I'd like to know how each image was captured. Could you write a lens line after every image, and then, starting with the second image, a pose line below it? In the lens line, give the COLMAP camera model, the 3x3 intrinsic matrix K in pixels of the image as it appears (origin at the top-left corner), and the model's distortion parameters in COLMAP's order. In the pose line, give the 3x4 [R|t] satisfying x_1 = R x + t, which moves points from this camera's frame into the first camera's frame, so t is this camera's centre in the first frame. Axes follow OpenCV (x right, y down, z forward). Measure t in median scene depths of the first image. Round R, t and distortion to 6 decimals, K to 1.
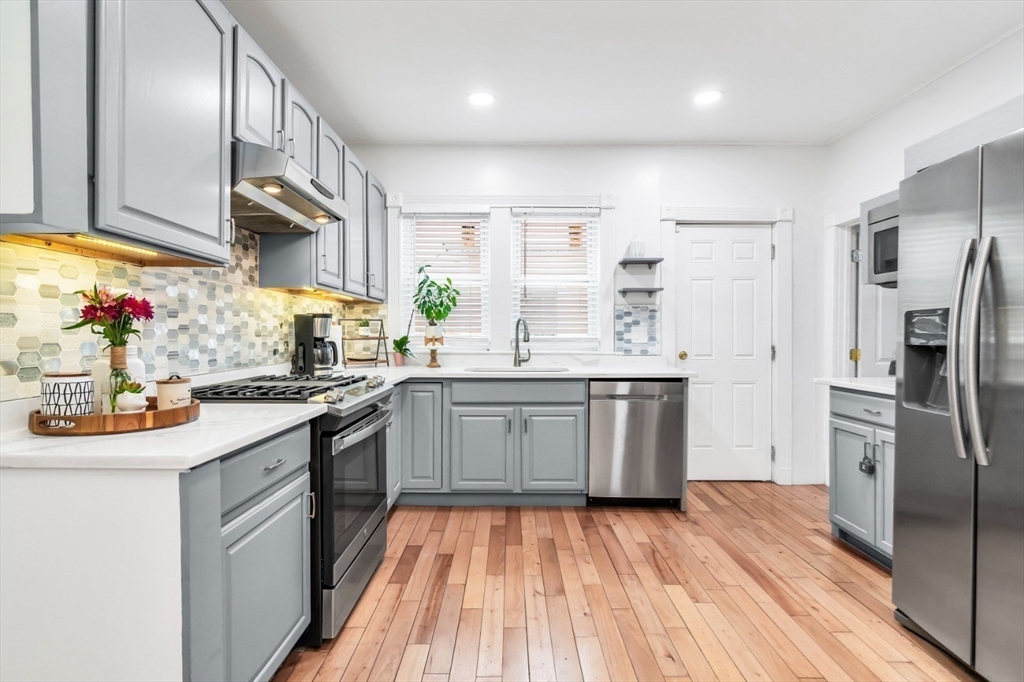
lens RADIAL K [[484.9, 0, 507.2], [0, 484.9, 341.2], [0, 0, 1]] dist [-0.000382, -0.000211]
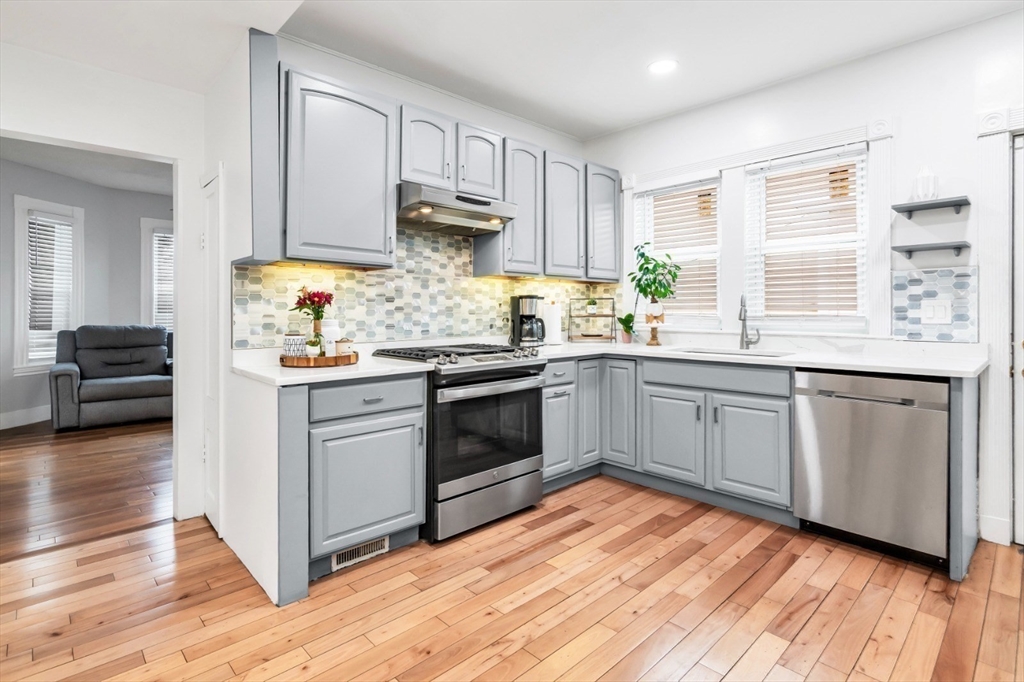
lens RADIAL K [[501.3, 0, 513.3], [0, 501.3, 313.6], [0, 0, 1]] dist [-0.001188, 0.000699]
pose [[0.700681, -0.000240, -0.713474, 0.495467], [-0.006752, 0.999953, -0.006967, -0.002360], [0.713442, 0.009699, 0.700647, 0.109804]]
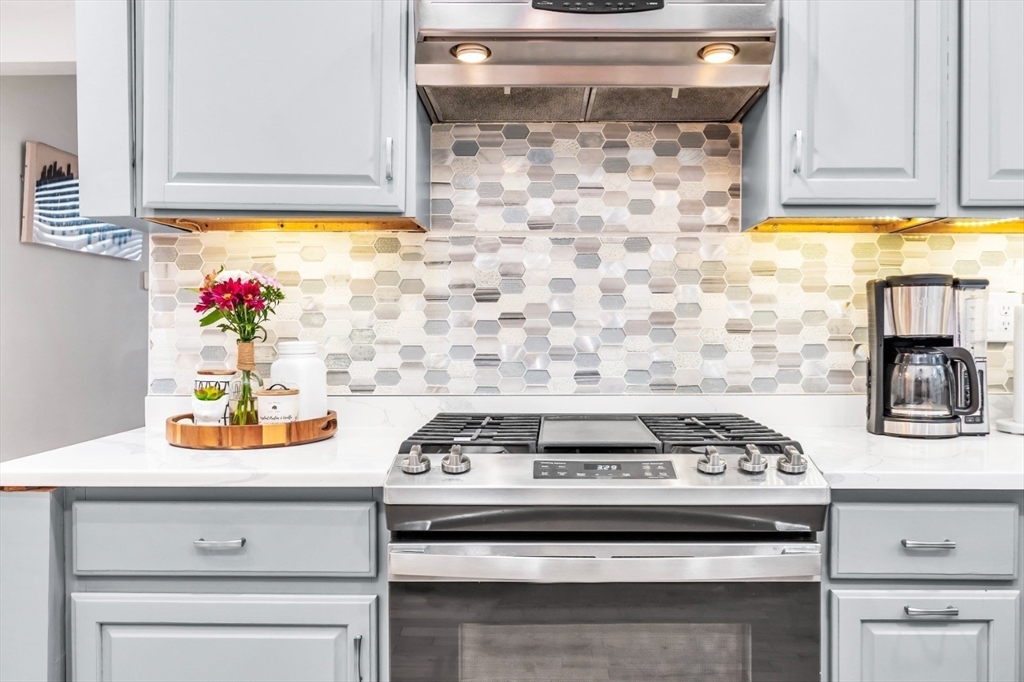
lens RADIAL K [[857.3, 0, 526.4], [0, 857.3, 323.3], [0, 0, 1]] dist [0.007276, -0.005943]
pose [[0.009980, -0.004034, -0.999942, 0.311861], [-0.016254, 0.999859, -0.004196, -0.010967], [0.999818, 0.016295, 0.009913, 0.710655]]
